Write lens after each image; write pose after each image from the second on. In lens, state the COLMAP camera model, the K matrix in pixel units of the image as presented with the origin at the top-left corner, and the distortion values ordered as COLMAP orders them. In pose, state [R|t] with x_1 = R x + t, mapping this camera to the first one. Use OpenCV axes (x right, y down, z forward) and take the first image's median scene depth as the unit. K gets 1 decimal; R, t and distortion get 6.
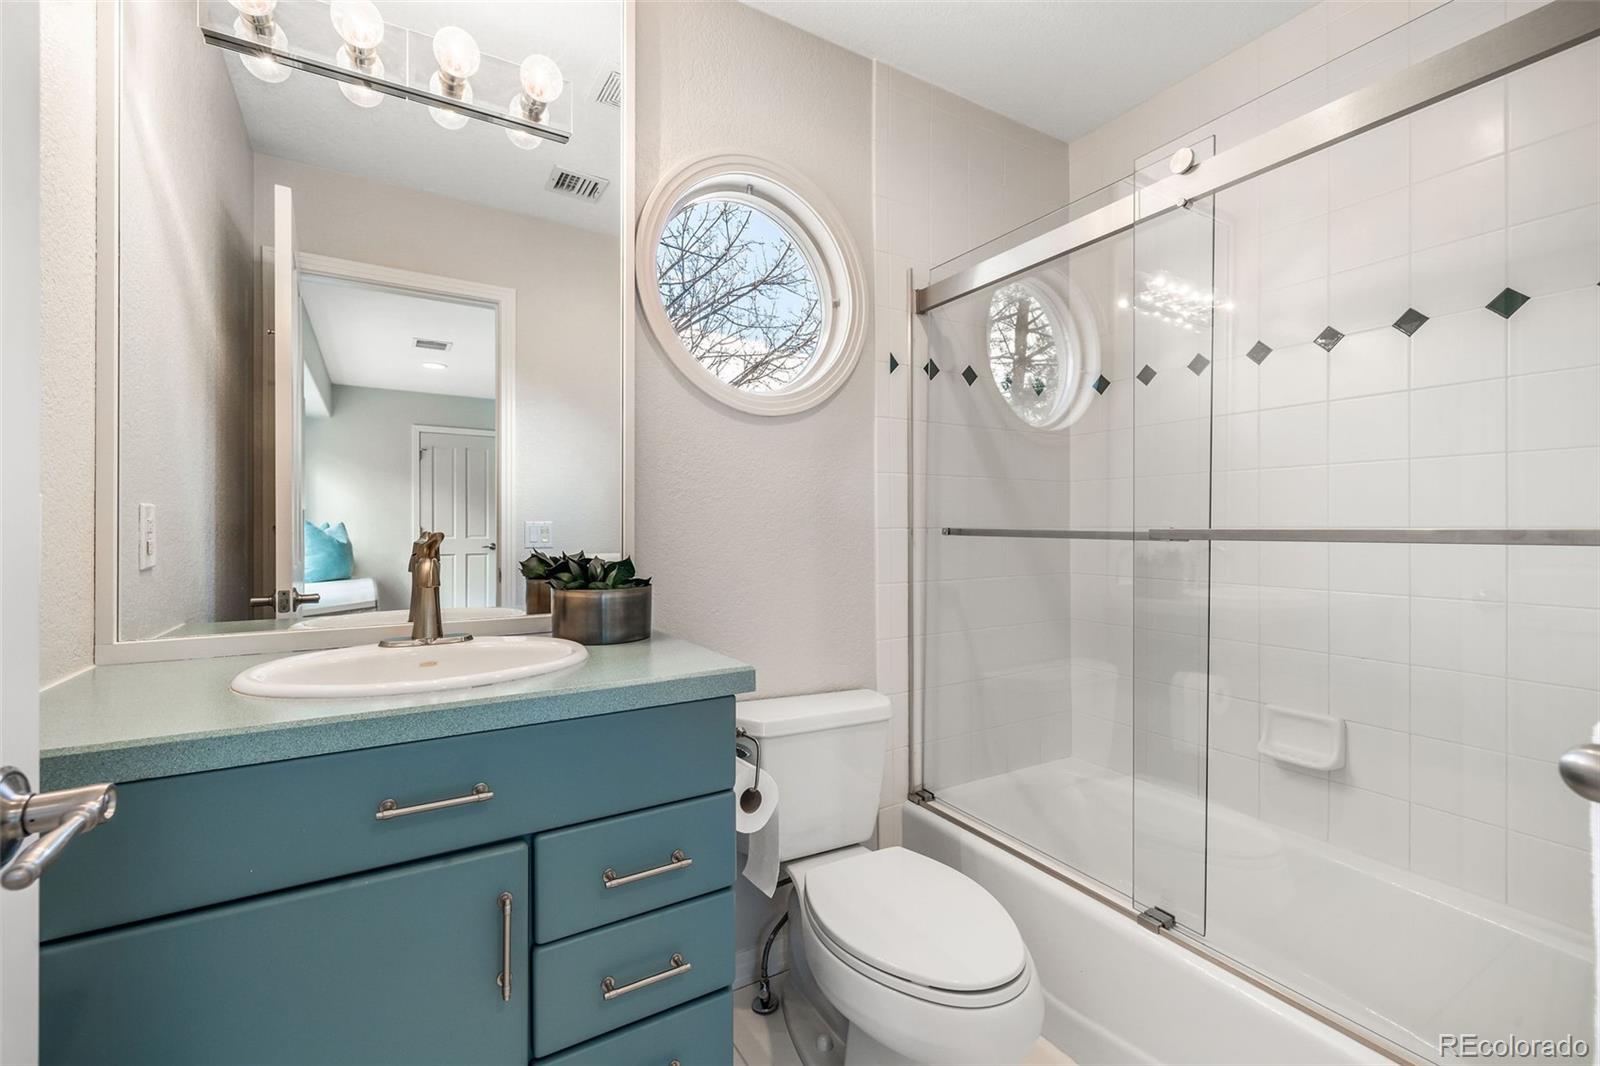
lens RADIAL K [[677.6, 0, 799.7], [0, 677.6, 539.3], [0, 0, 1]] dist [-0.001151, 0.000198]
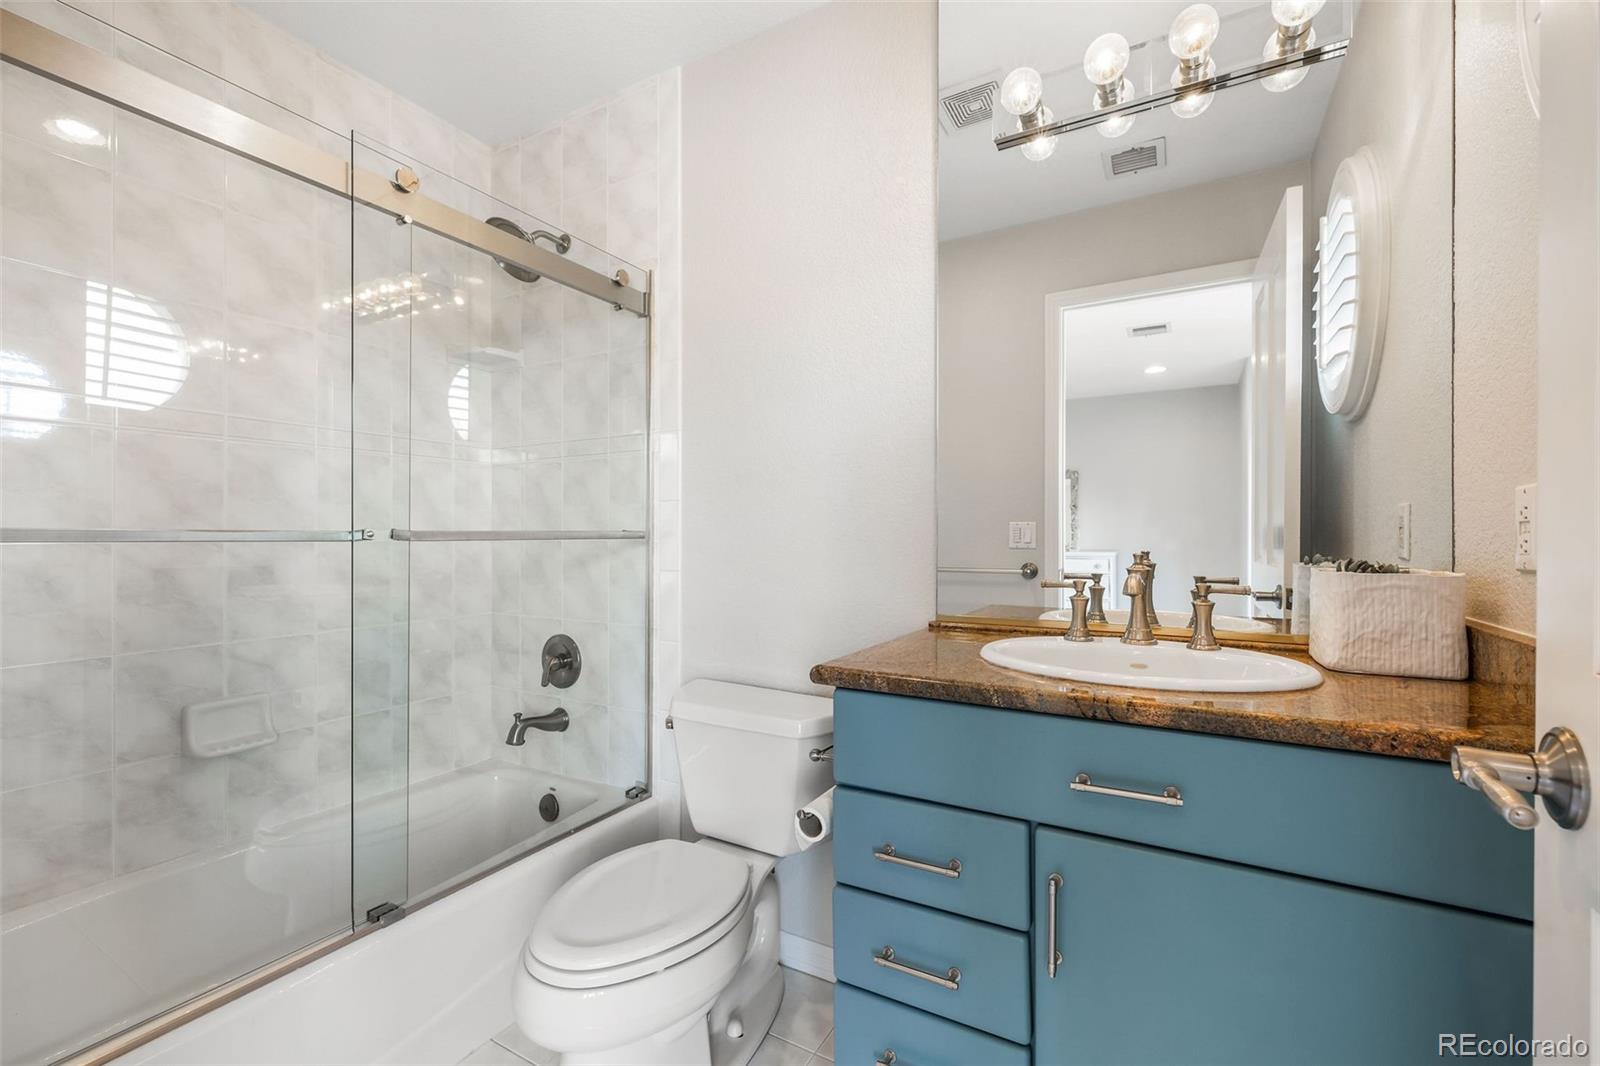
lens RADIAL K [[677.6, 0, 799.7], [0, 677.6, 539.3], [0, 0, 1]] dist [-0.001151, 0.000198]
pose [[0.500143, 0.004710, -0.865930, 0.089998], [-0.000827, 0.999987, 0.004962, -0.000371], [0.865943, -0.001766, 0.500140, 0.048518]]
